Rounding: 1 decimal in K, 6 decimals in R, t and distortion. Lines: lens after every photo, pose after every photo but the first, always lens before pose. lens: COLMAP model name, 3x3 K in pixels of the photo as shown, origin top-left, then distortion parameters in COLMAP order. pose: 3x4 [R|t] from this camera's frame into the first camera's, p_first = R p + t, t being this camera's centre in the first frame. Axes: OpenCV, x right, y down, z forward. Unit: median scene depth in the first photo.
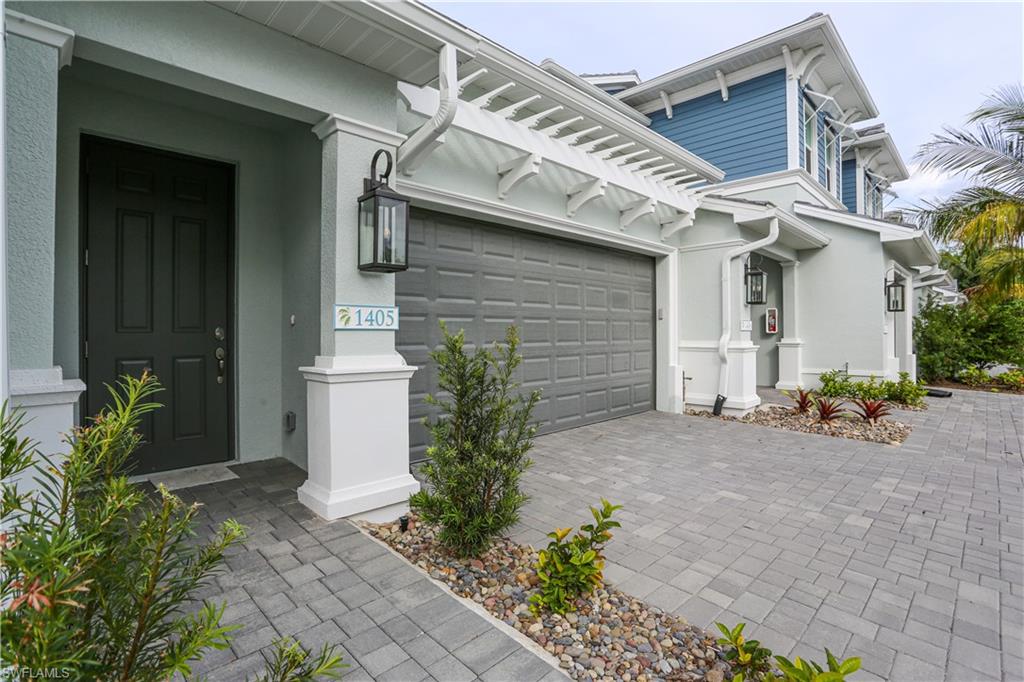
lens RADIAL K [[497.7, 0, 513.7], [0, 497.7, 332.5], [0, 0, 1]] dist [-0.053754, 0.028500]
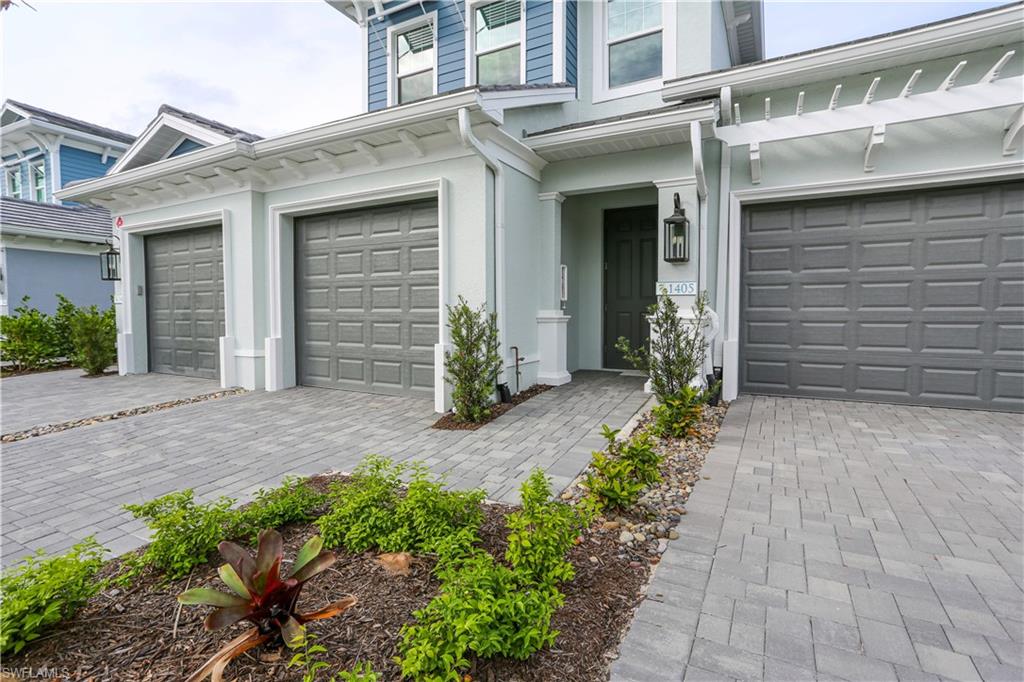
lens RADIAL K [[497.7, 0, 513.7], [0, 497.7, 332.5], [0, 0, 1]] dist [-0.053754, 0.028500]
pose [[0.286768, 0.043422, -0.957015, 1.111878], [-0.000356, 0.998977, 0.045219, 0.043293], [0.958000, -0.012626, 0.286490, -0.058468]]
